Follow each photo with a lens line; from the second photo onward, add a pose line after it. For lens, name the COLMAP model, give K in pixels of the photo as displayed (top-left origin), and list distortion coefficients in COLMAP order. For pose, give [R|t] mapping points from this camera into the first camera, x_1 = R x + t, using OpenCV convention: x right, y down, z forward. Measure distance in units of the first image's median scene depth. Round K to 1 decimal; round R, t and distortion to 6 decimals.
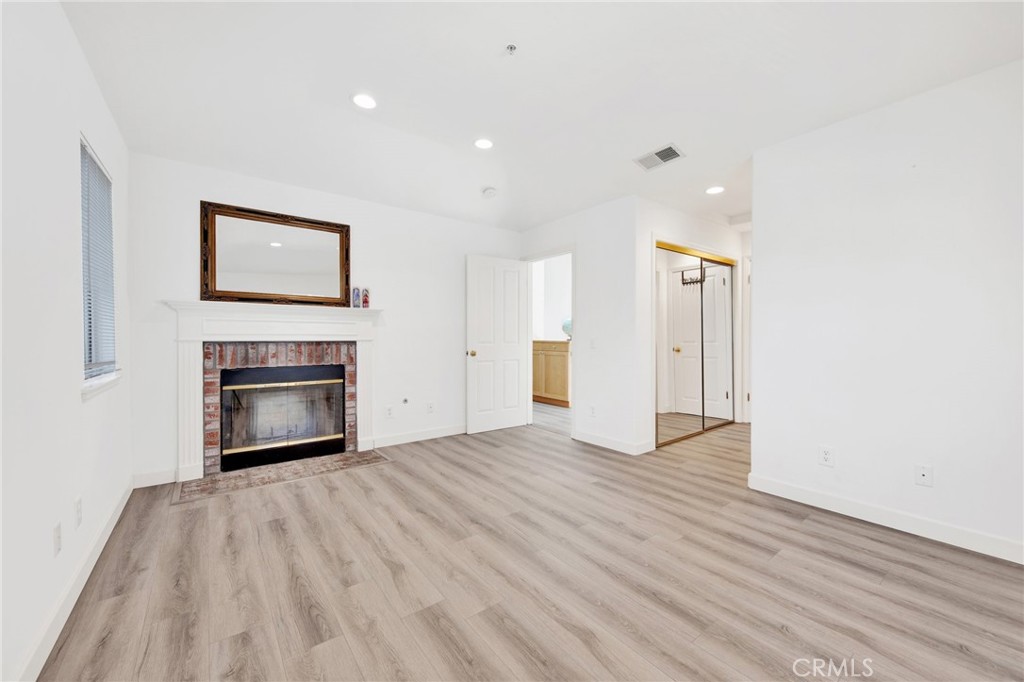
lens RADIAL K [[397.5, 0, 512.0], [0, 397.5, 341.0], [0, 0, 1]] dist [0.000001, 0.000018]
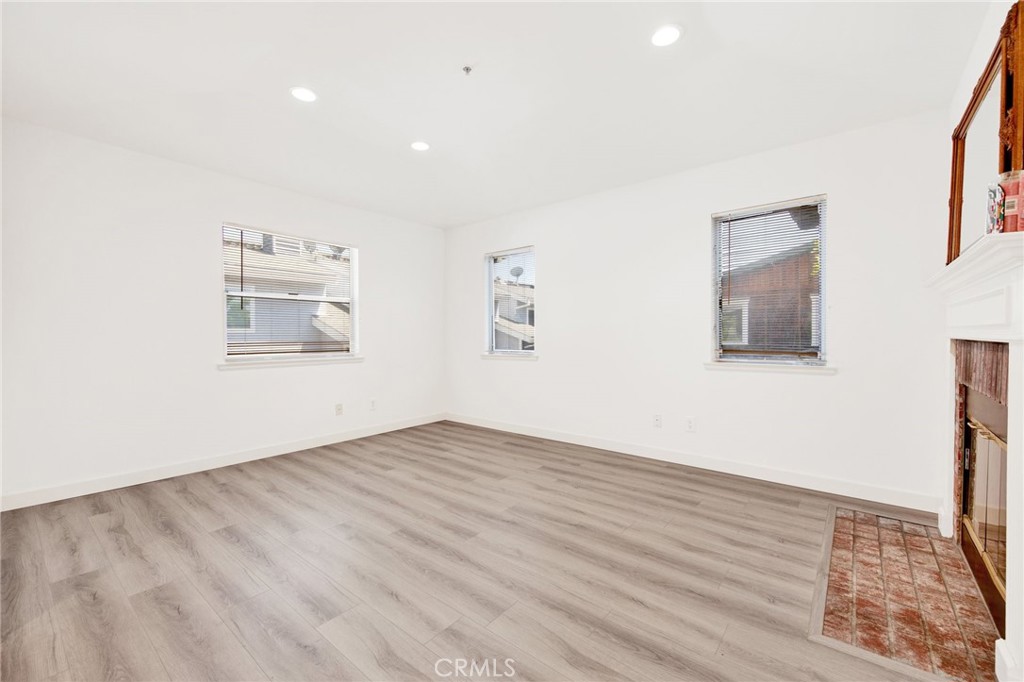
lens RADIAL K [[397.5, 0, 512.0], [0, 397.5, 341.0], [0, 0, 1]] dist [0.000001, 0.000018]
pose [[-0.971856, 0.005700, -0.235508, 0.124673], [-0.000245, 0.999682, 0.025207, -0.008800], [0.235576, 0.024555, -0.971546, 1.872958]]
